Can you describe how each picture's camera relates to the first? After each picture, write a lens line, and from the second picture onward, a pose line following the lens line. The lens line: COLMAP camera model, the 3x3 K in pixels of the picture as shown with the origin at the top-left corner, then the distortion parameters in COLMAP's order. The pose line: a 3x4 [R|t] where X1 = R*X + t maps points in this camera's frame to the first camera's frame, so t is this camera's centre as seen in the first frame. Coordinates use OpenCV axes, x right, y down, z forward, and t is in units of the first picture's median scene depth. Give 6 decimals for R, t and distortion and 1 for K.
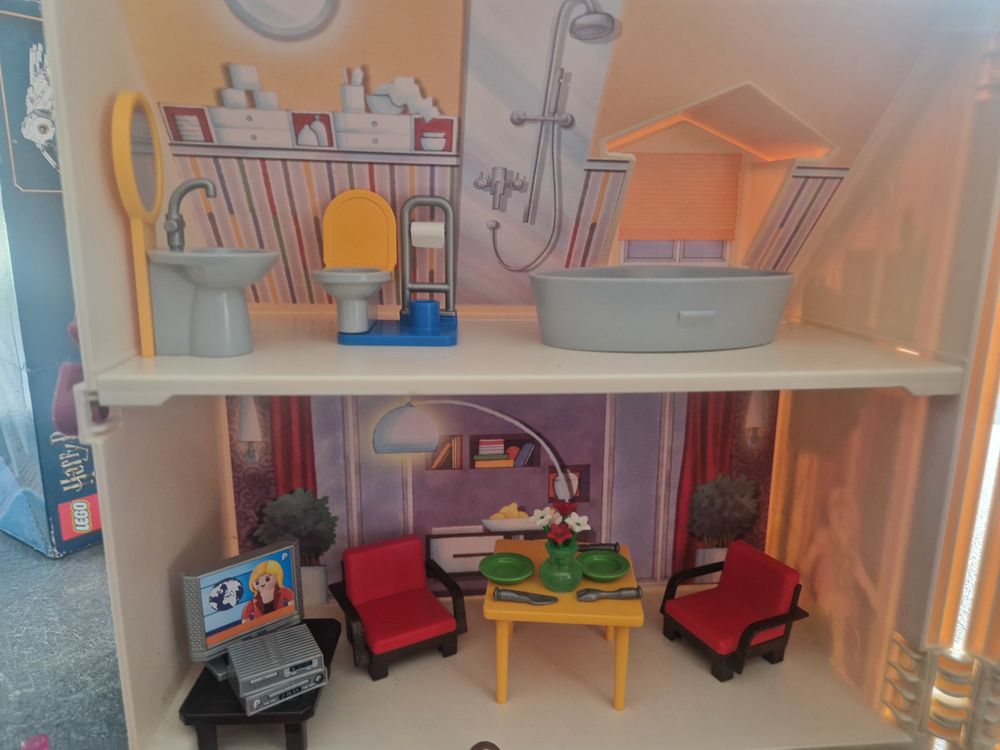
lens RADIAL K [[695.5, 0, 501.9], [0, 695.5, 377.0], [0, 0, 1]] dist [0.040808, -0.043938]
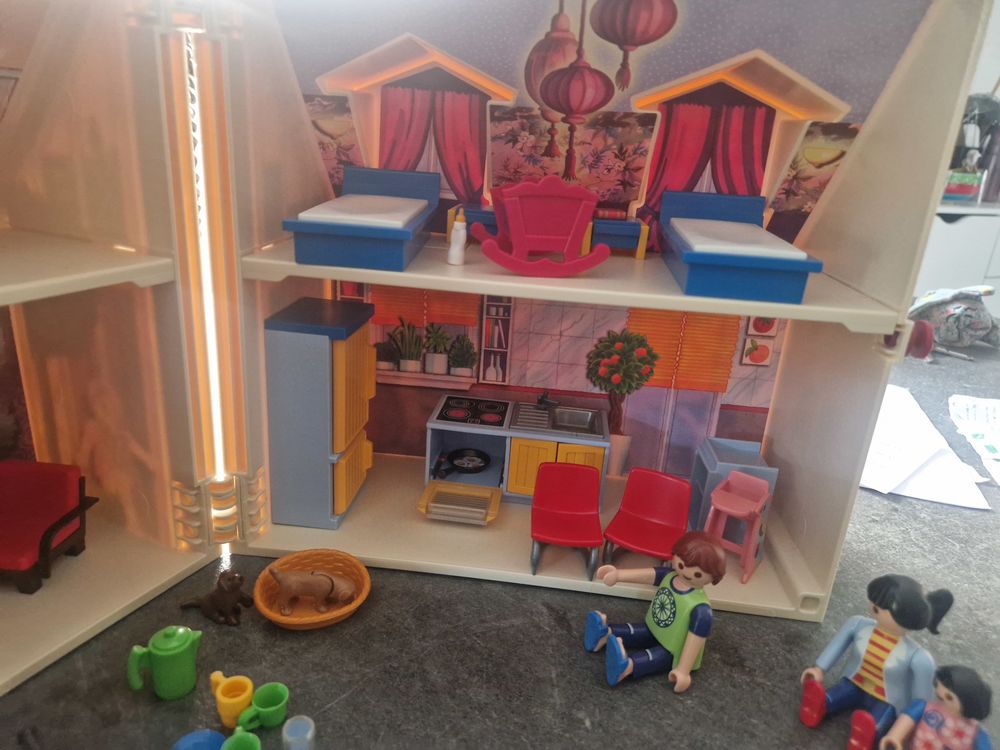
lens RADIAL K [[695.5, 0, 498.1], [0, 695.5, 372.6], [0, 0, 1]] dist [0.040808, -0.043938]
pose [[0.521766, -0.265098, 0.810854, -0.077204], [0.131375, 0.964122, 0.230670, -0.023452], [-0.842912, -0.013830, 0.537873, -0.119281]]
